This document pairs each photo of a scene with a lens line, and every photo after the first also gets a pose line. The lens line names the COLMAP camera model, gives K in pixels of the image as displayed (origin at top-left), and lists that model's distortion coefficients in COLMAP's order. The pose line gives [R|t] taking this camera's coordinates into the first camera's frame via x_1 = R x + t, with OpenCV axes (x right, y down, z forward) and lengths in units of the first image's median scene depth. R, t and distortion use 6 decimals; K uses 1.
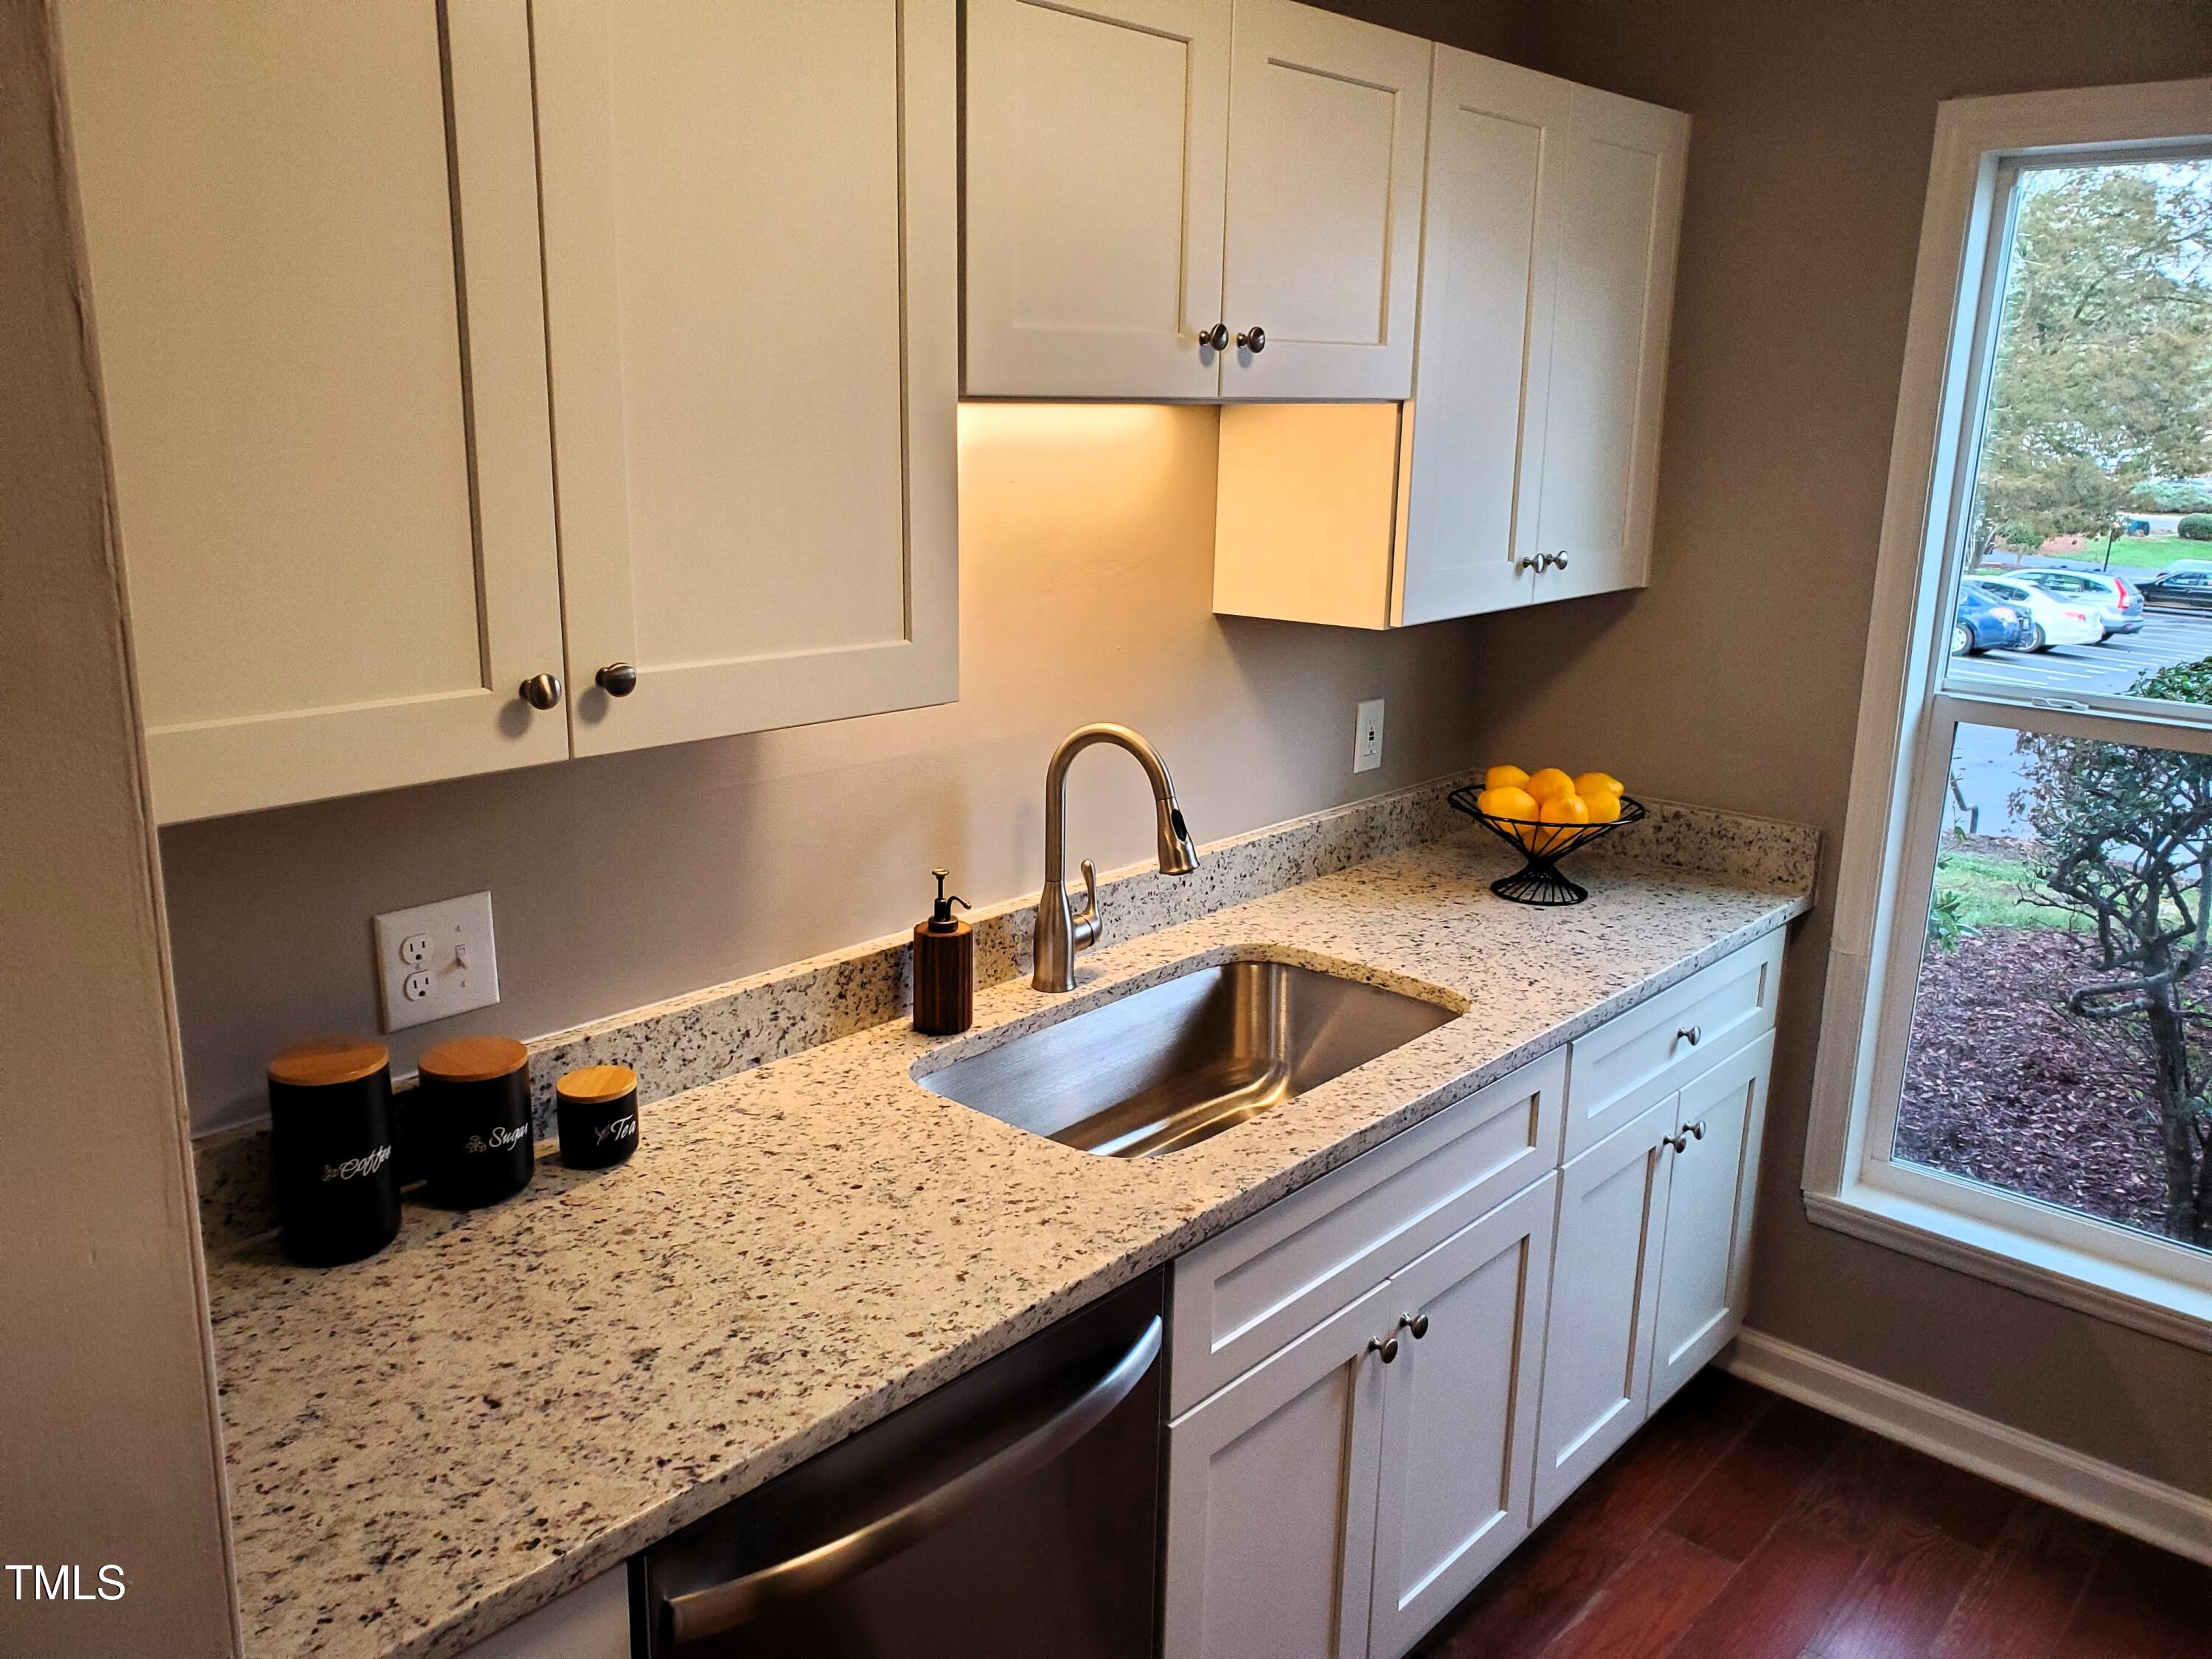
lens RADIAL K [[1727.2, 0, 1106.0], [0, 1727.2, 829.5], [0, 0, 1]] dist [0.087699, 0.002565]
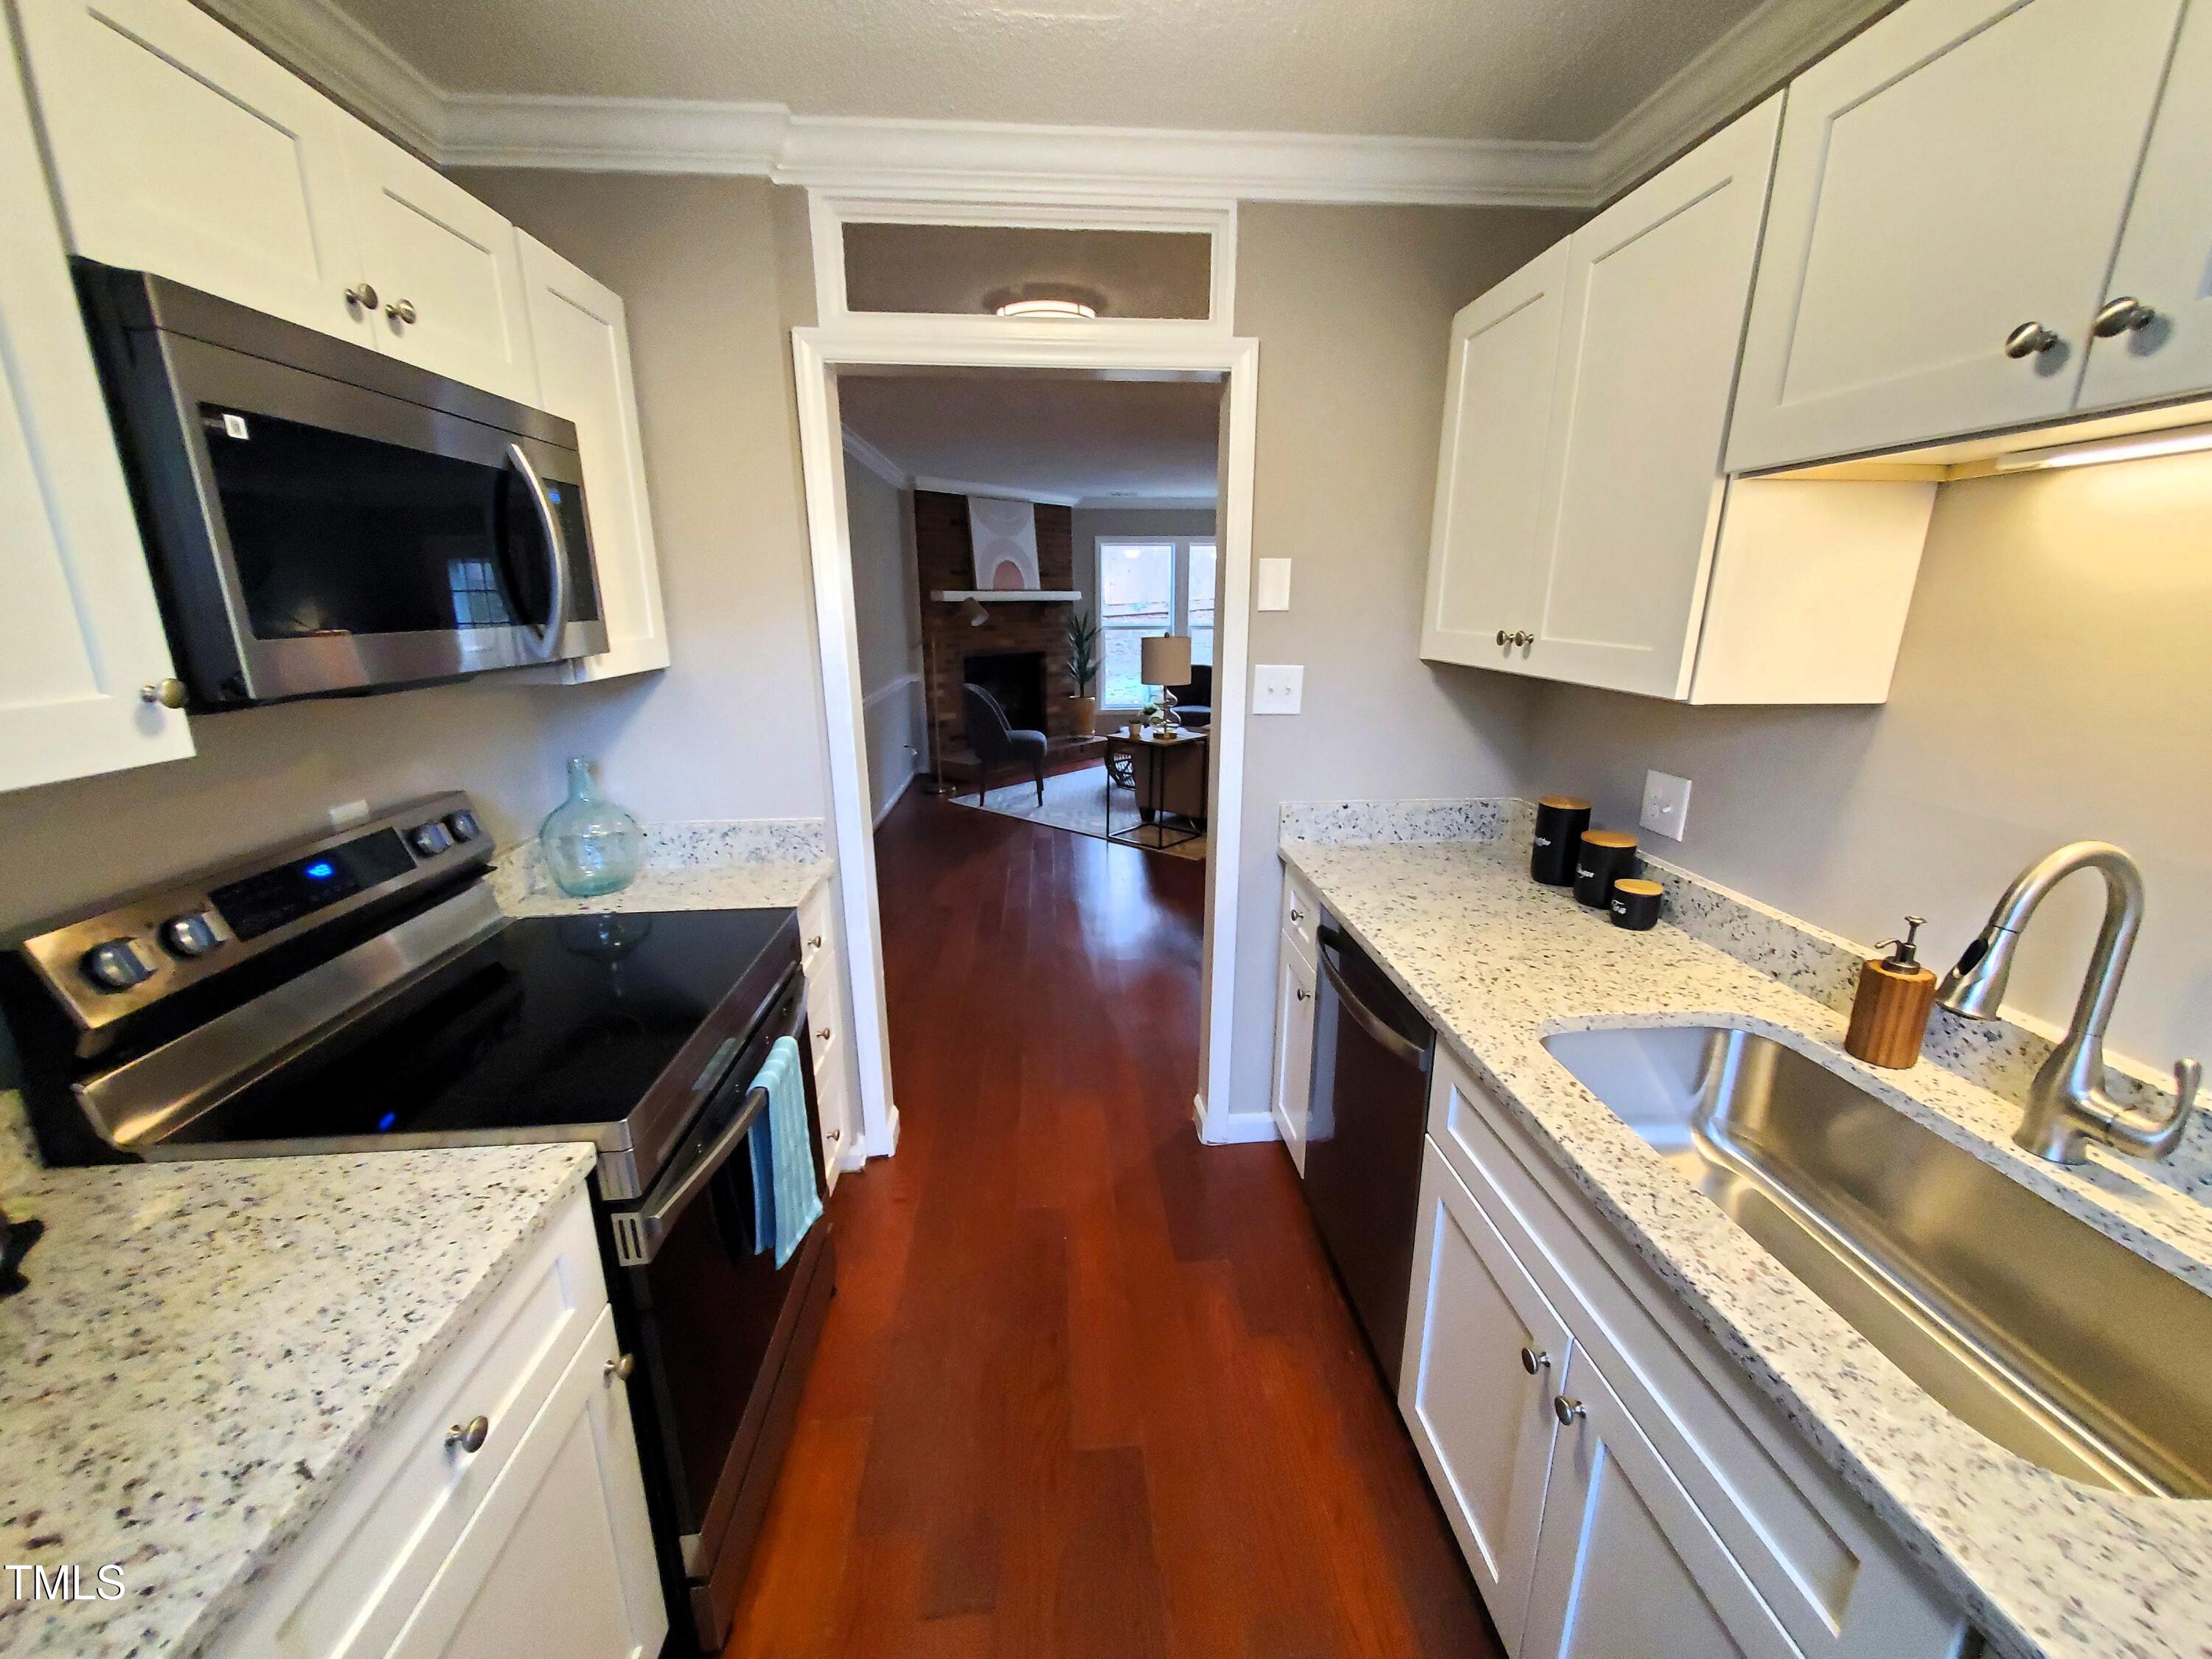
lens RADIAL K [[882.8, 0, 1106.0], [0, 882.8, 829.5], [0, 0, 1]] dist [-0.000464, -0.000062]
pose [[-0.688395, 0.169057, -0.705360, 0.681063], [-0.196815, 0.892439, 0.405976, -0.161264], [0.698123, 0.418298, -0.581077, 1.026434]]
